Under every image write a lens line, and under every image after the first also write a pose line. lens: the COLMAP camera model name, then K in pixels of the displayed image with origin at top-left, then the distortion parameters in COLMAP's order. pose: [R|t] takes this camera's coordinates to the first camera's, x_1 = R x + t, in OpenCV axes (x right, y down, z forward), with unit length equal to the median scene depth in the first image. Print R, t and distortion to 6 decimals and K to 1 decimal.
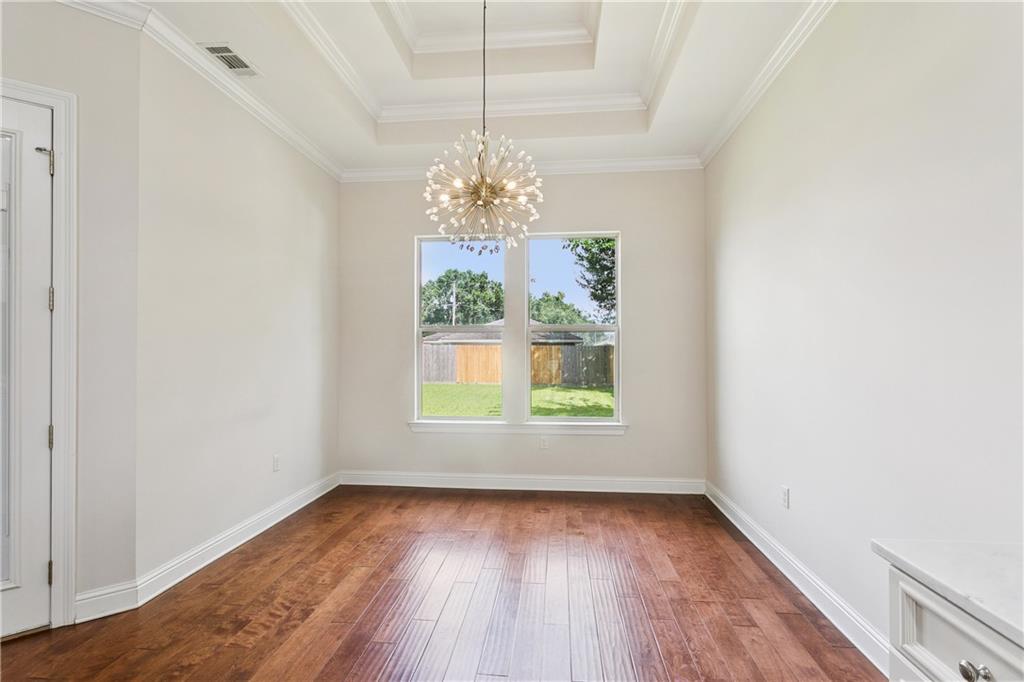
lens RADIAL K [[492.3, 0, 513.7], [0, 492.3, 343.0], [0, 0, 1]] dist [0.012358, -0.001456]
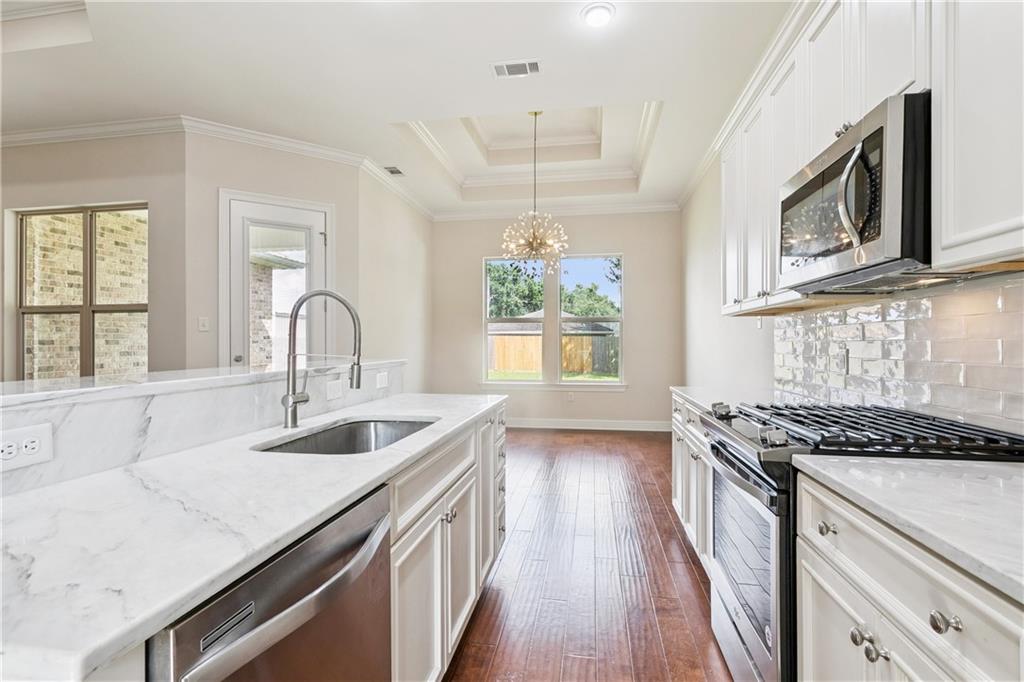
lens RADIAL K [[492.3, 0, 507.5], [0, 492.3, 343.6], [0, 0, 1]] dist [0.012358, -0.001456]
pose [[0.996895, 0.000196, -0.078740, -0.002816], [0.001140, 0.999856, 0.016917, 0.004424], [0.078732, -0.016954, 0.996752, -0.124072]]
